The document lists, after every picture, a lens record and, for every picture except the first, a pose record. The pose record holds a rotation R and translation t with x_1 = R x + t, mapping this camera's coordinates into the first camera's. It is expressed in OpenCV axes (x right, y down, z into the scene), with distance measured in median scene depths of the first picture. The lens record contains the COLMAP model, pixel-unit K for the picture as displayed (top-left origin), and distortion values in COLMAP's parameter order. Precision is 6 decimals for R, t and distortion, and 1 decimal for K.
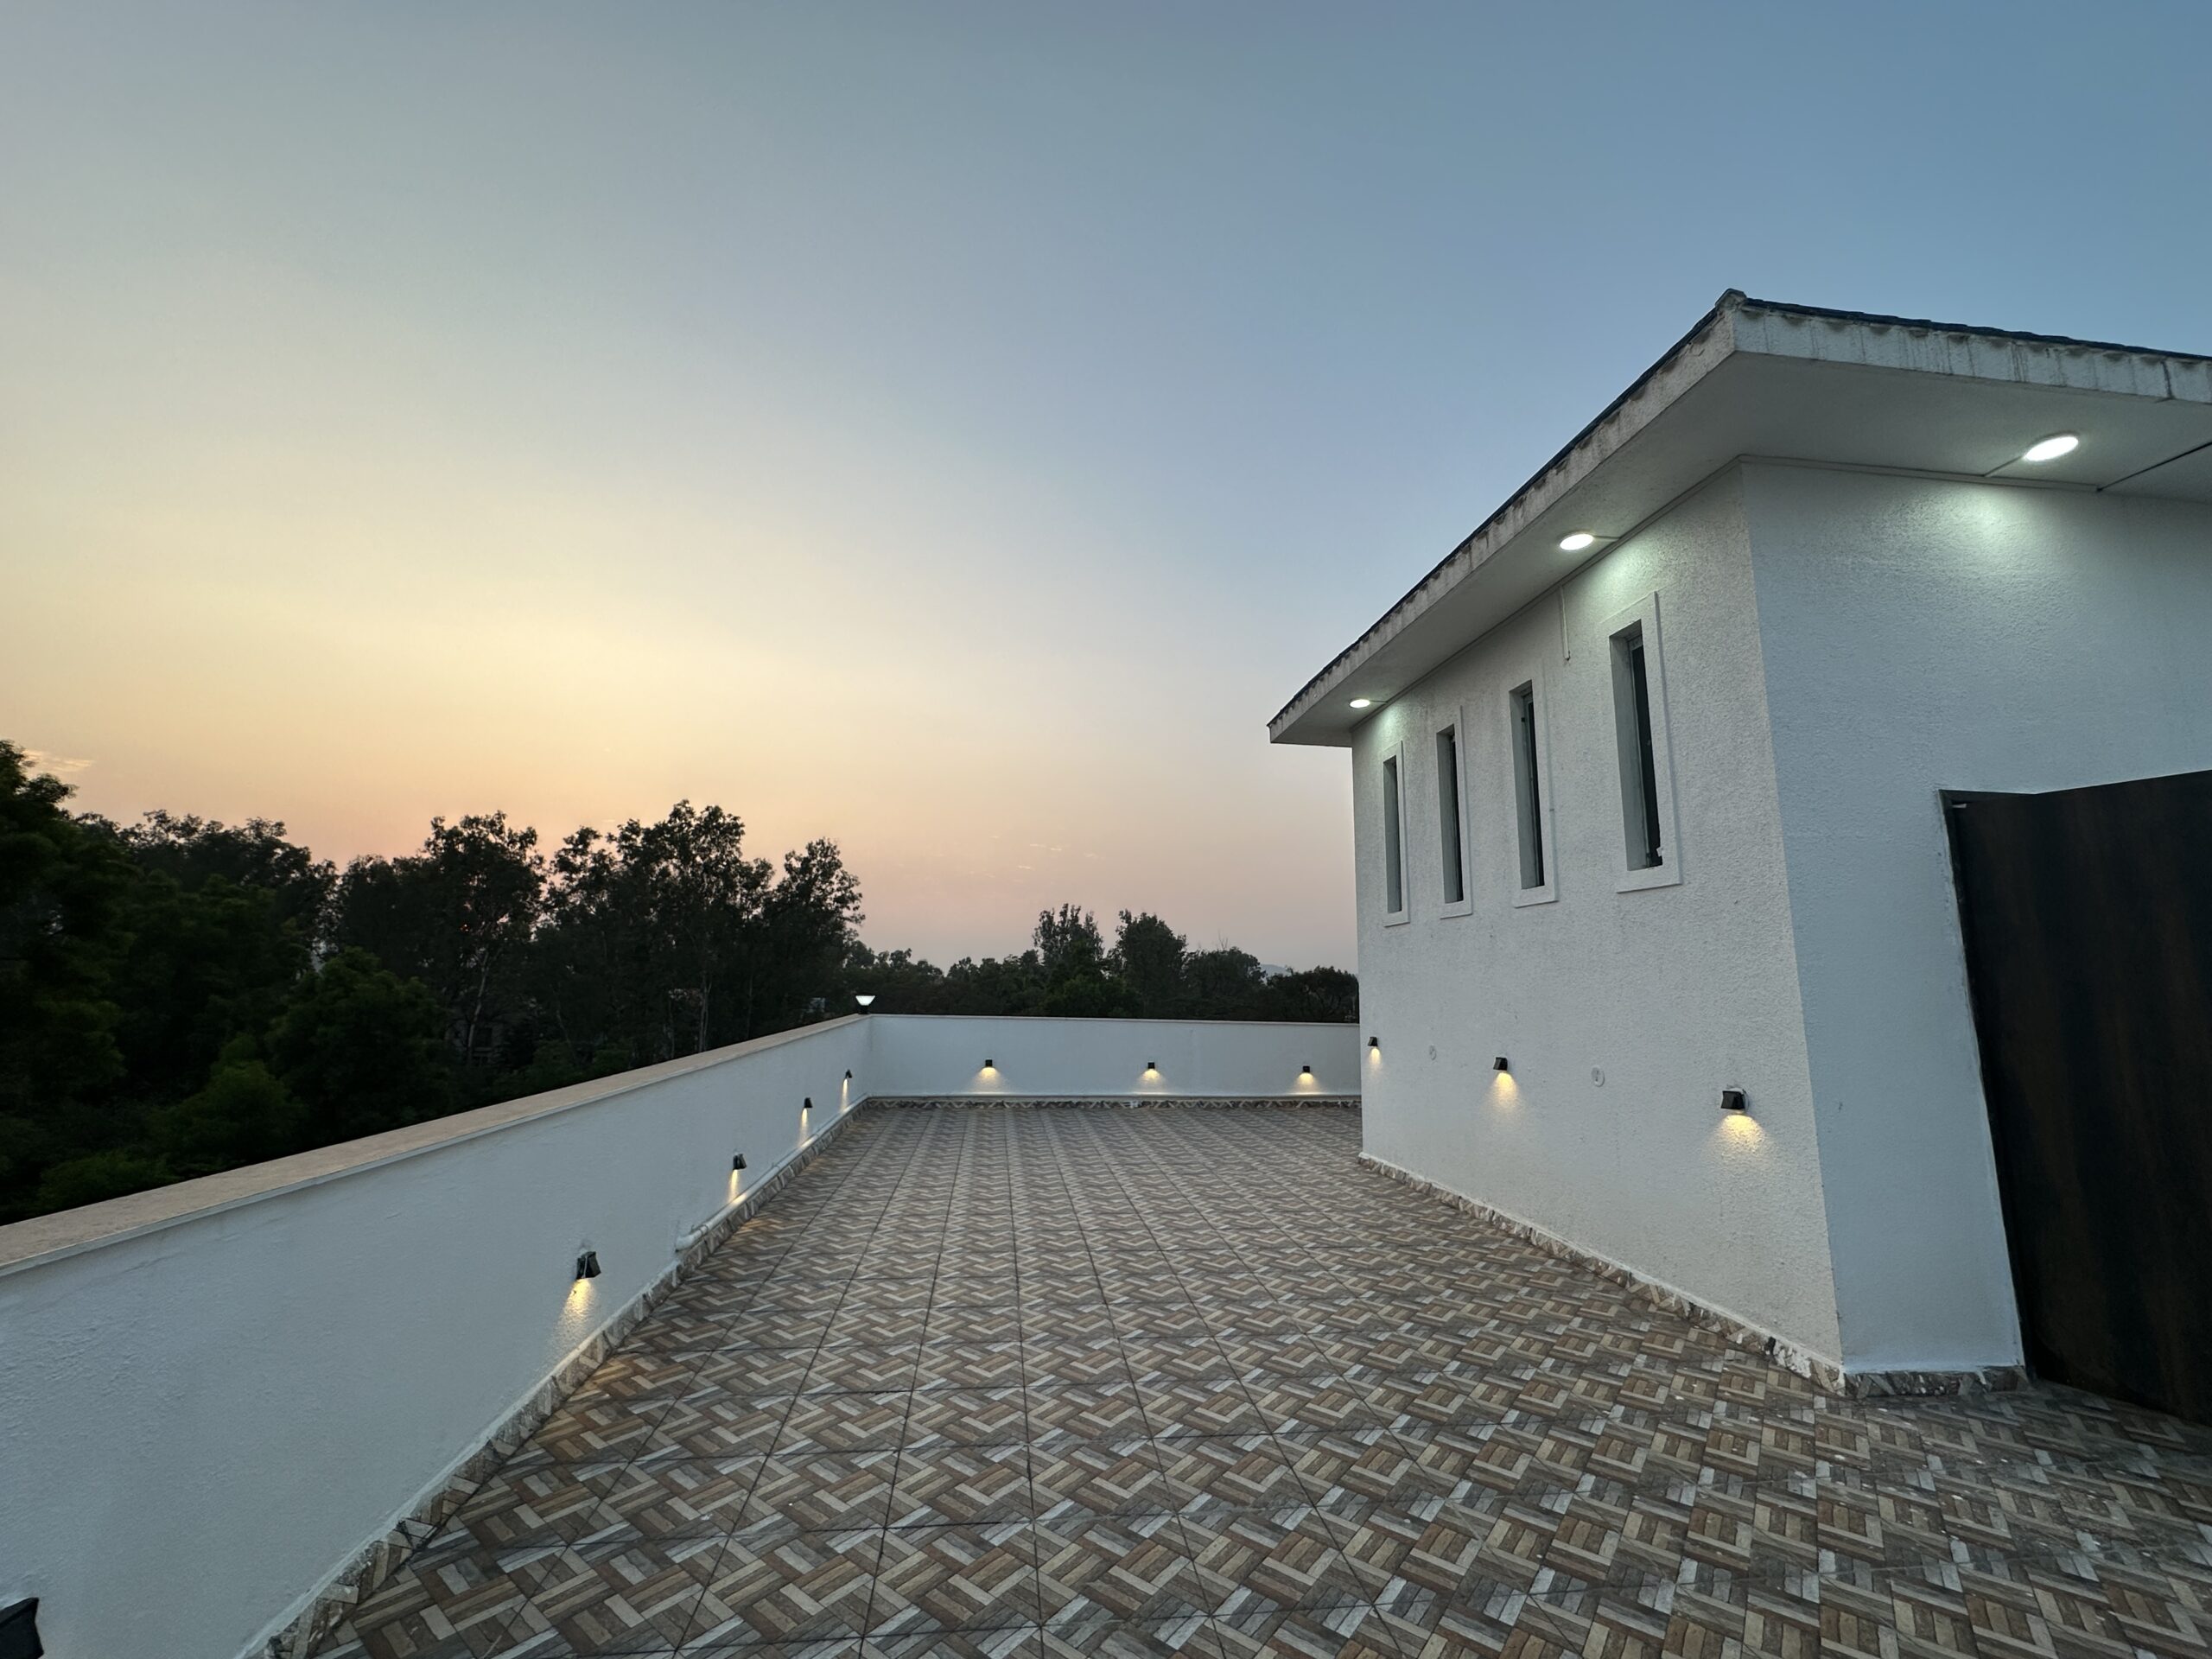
lens RADIAL K [[887.8, 0, 1112.8], [0, 887.8, 834.1], [0, 0, 1]] dist [0.001037, -0.000162]
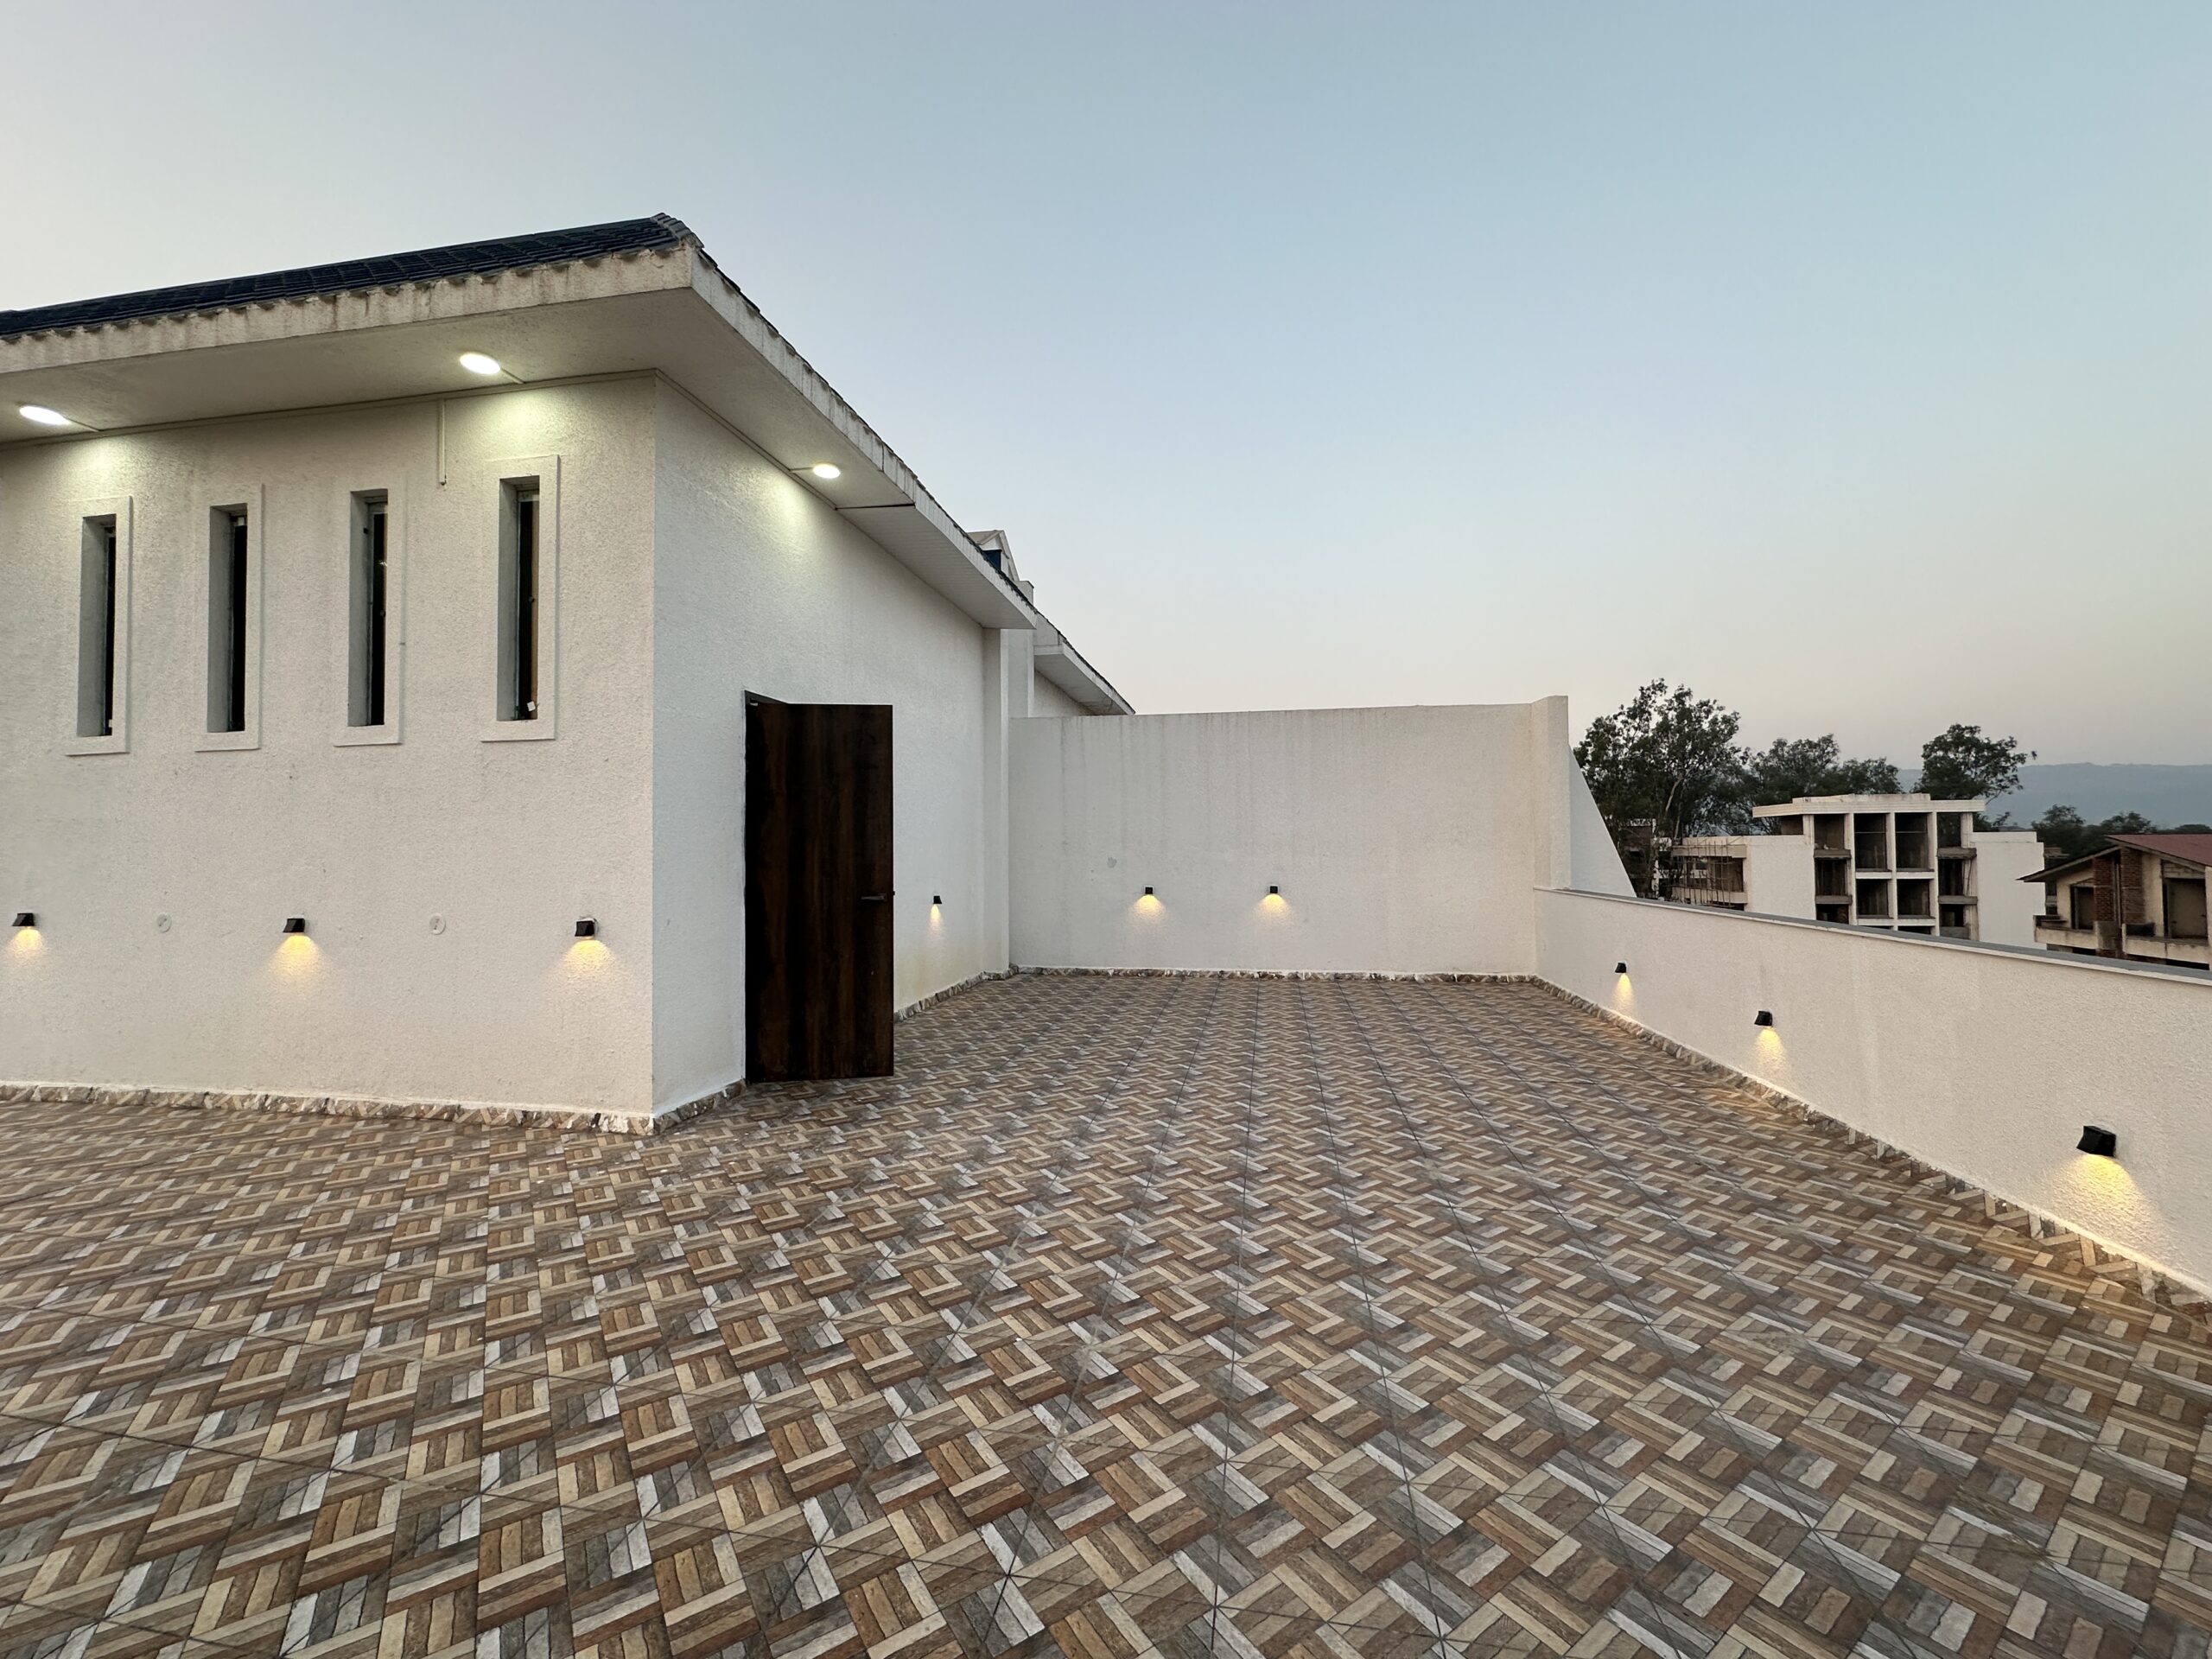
lens RADIAL K [[887.8, 0, 1105.4], [0, 887.8, 835.1], [0, 0, 1]] dist [0.001037, -0.000162]
pose [[0.302955, -0.002240, 0.953002, -0.204626], [-0.147787, 0.987790, 0.049303, 0.020467], [-0.941476, -0.155778, 0.298925, 0.028320]]
